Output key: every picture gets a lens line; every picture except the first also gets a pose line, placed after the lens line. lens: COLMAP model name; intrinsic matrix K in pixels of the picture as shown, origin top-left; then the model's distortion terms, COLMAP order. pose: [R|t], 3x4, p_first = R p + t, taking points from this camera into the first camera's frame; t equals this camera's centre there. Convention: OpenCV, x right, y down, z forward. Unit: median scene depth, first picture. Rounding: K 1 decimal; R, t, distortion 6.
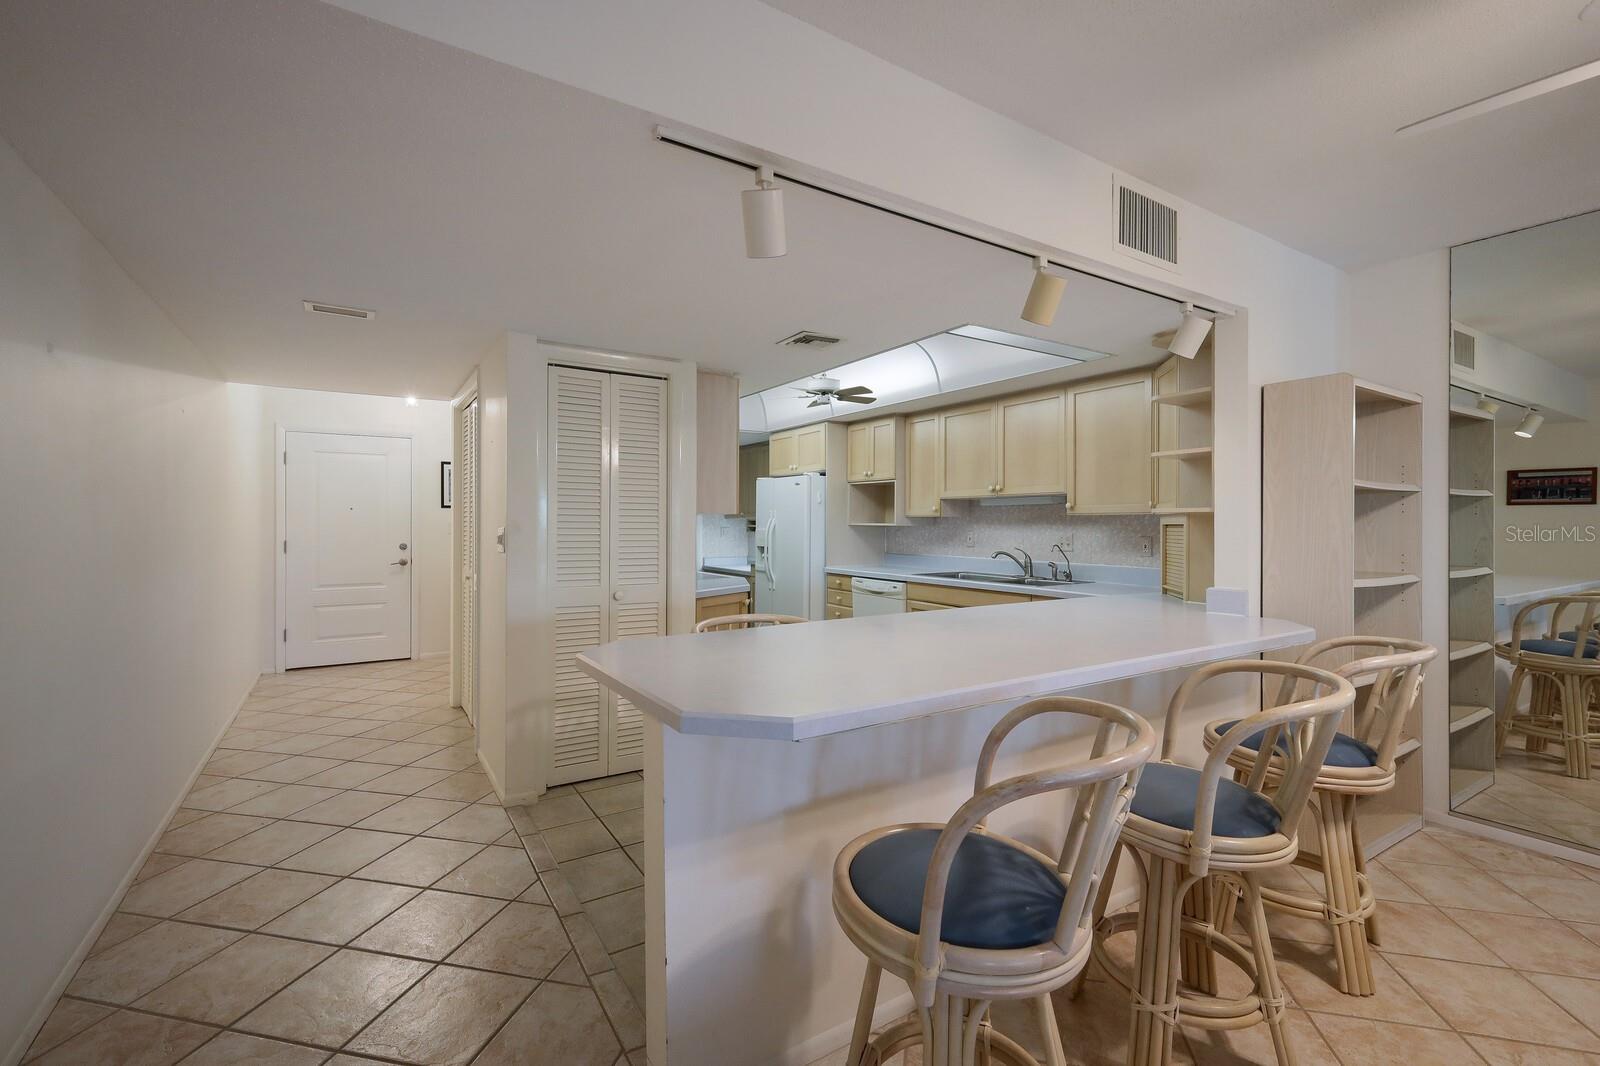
lens RADIAL K [[729.6, 0, 806.0], [0, 729.6, 523.8], [0, 0, 1]] dist [0.000905, 0.000289]
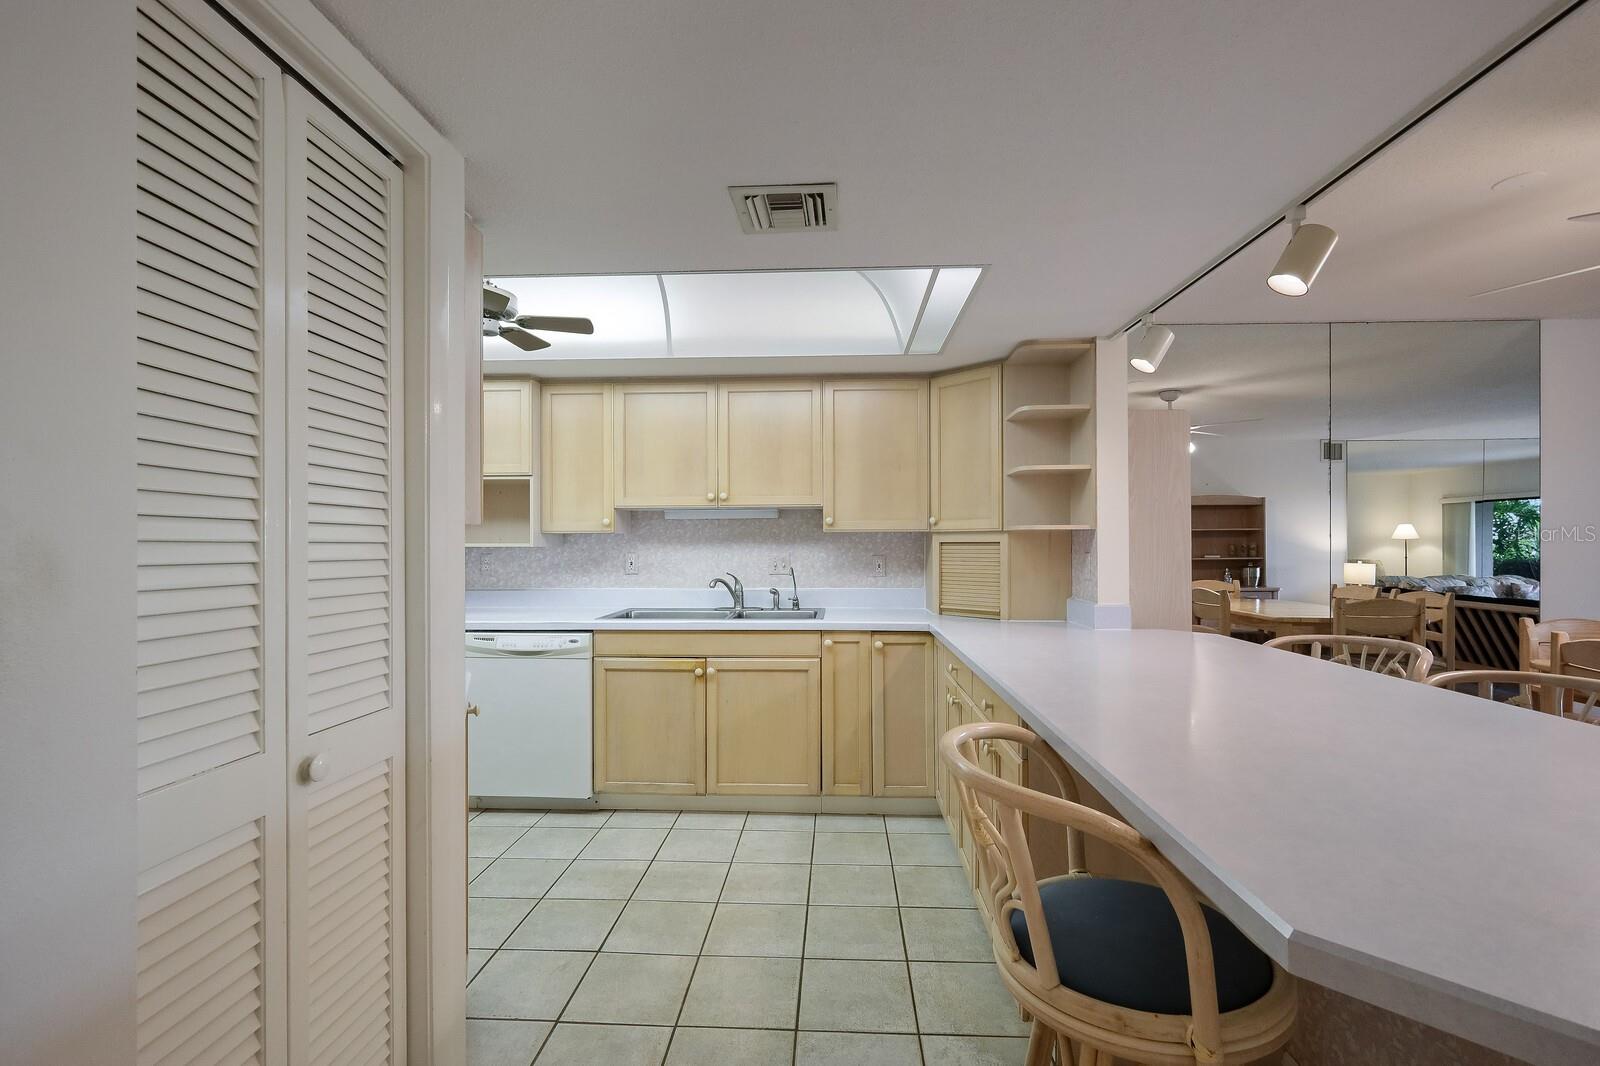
lens RADIAL K [[718.7, 0, 800.0], [0, 718.7, 533.0], [0, 0, 1]] dist [0.012233, -0.000820]
pose [[0.567010, 0.005935, 0.823690, -0.310315], [0.003915, 0.999943, -0.009899, -0.002339], [-0.823702, 0.008837, 0.566954, 0.500615]]
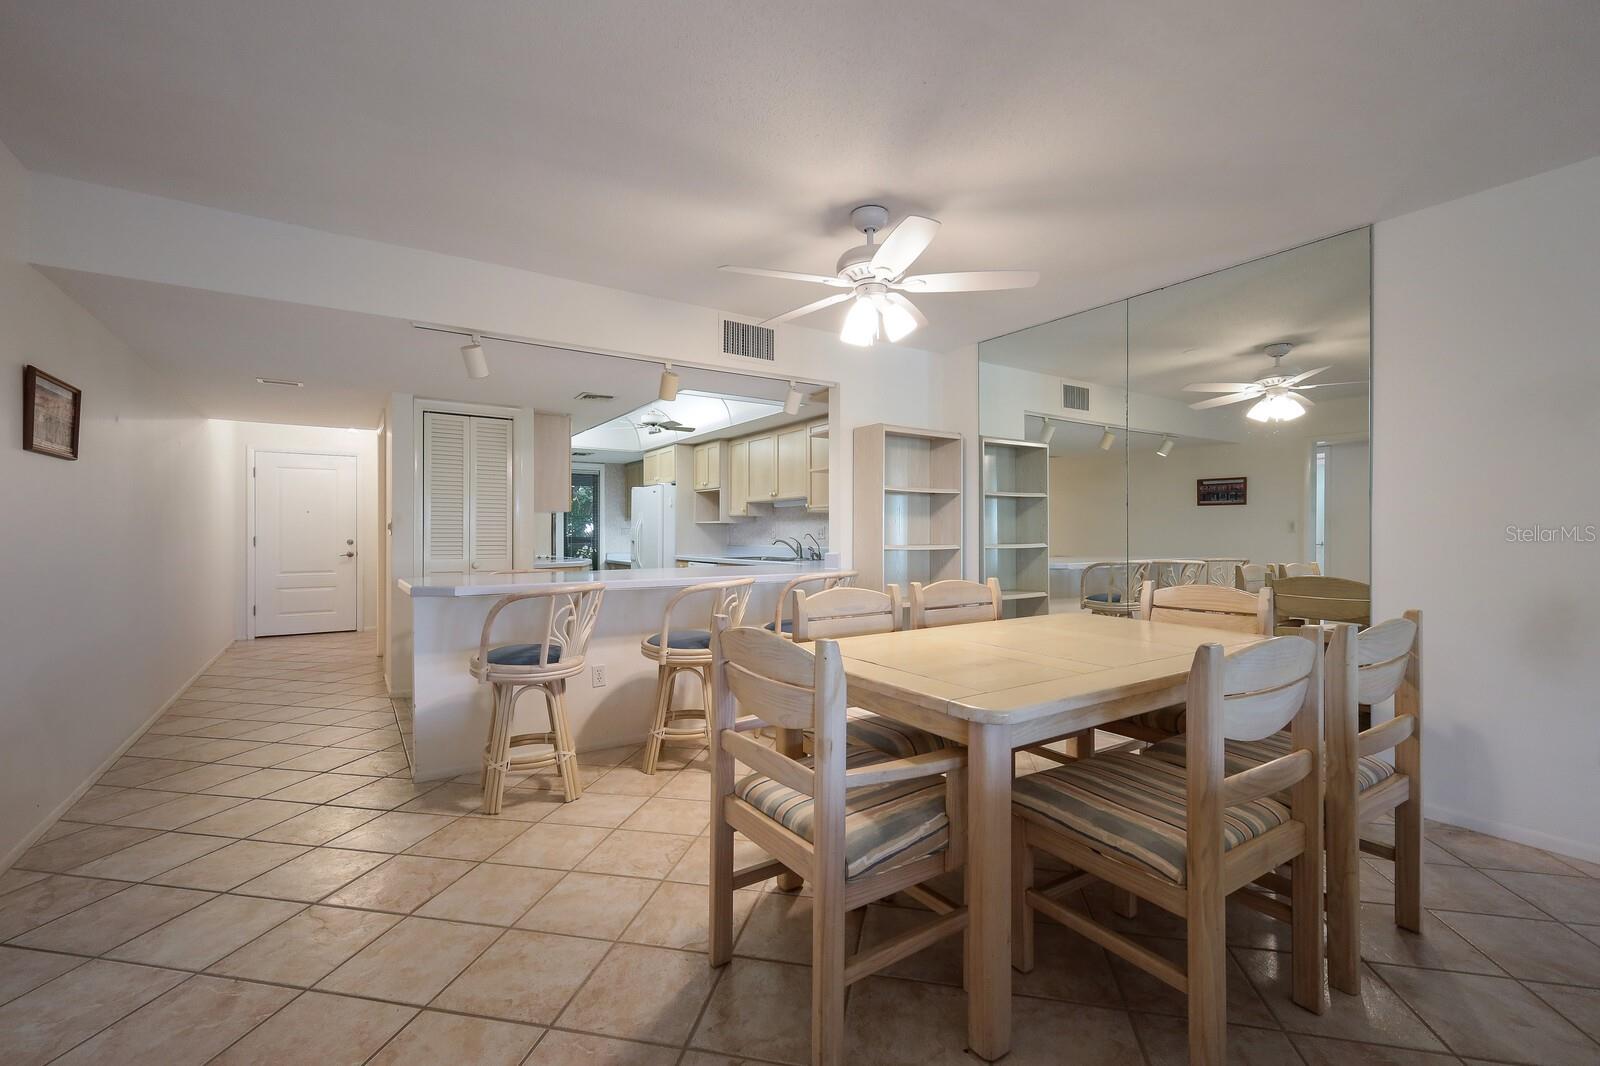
lens RADIAL K [[718.7, 0, 800.0], [0, 718.7, 533.0], [0, 0, 1]] dist [0.012233, -0.000820]
pose [[0.999860, -0.004204, 0.016179, 0.282080], [0.004230, 0.999990, -0.001588, 0.027633], [-0.016172, 0.001656, 0.999868, -0.360474]]
